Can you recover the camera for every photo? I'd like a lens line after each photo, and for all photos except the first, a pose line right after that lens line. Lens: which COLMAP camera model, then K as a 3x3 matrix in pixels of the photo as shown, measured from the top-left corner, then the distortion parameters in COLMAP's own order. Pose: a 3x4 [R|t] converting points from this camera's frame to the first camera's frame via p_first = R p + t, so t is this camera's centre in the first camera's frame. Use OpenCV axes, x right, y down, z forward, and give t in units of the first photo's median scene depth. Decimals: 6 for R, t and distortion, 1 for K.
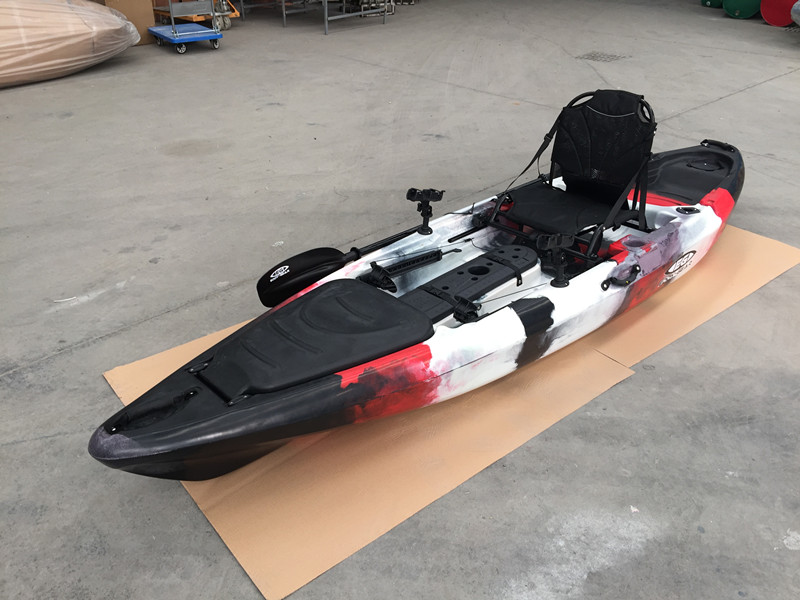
lens RADIAL K [[670.2, 0, 403.0], [0, 670.2, 301.3], [0, 0, 1]] dist [0.047108, -0.062699]
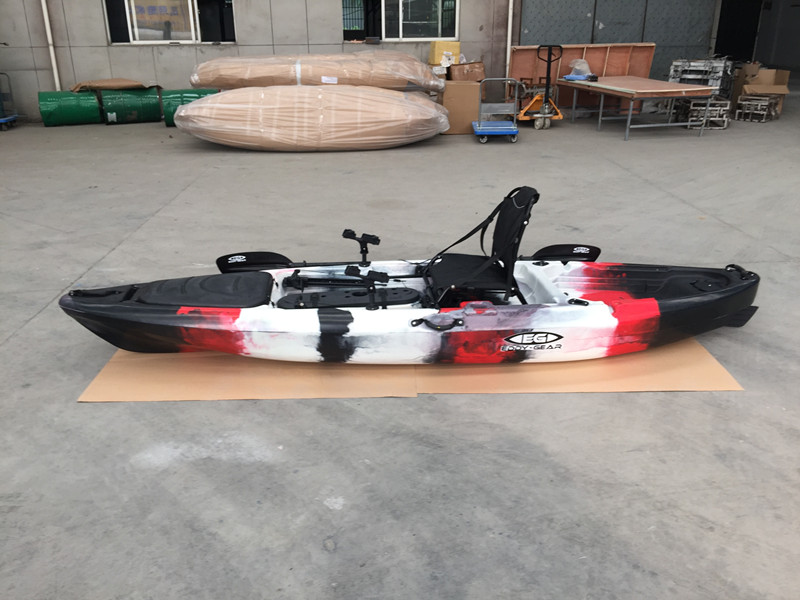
lens RADIAL K [[670.2, 0, 399.5], [0, 670.2, 299.5], [0, 0, 1]] dist [0.047108, -0.062699]
pose [[0.794050, 0.231916, -0.561872, 0.806560], [-0.307235, 0.950716, -0.041777, -0.003003], [0.524492, 0.205799, 0.826169, -0.062010]]
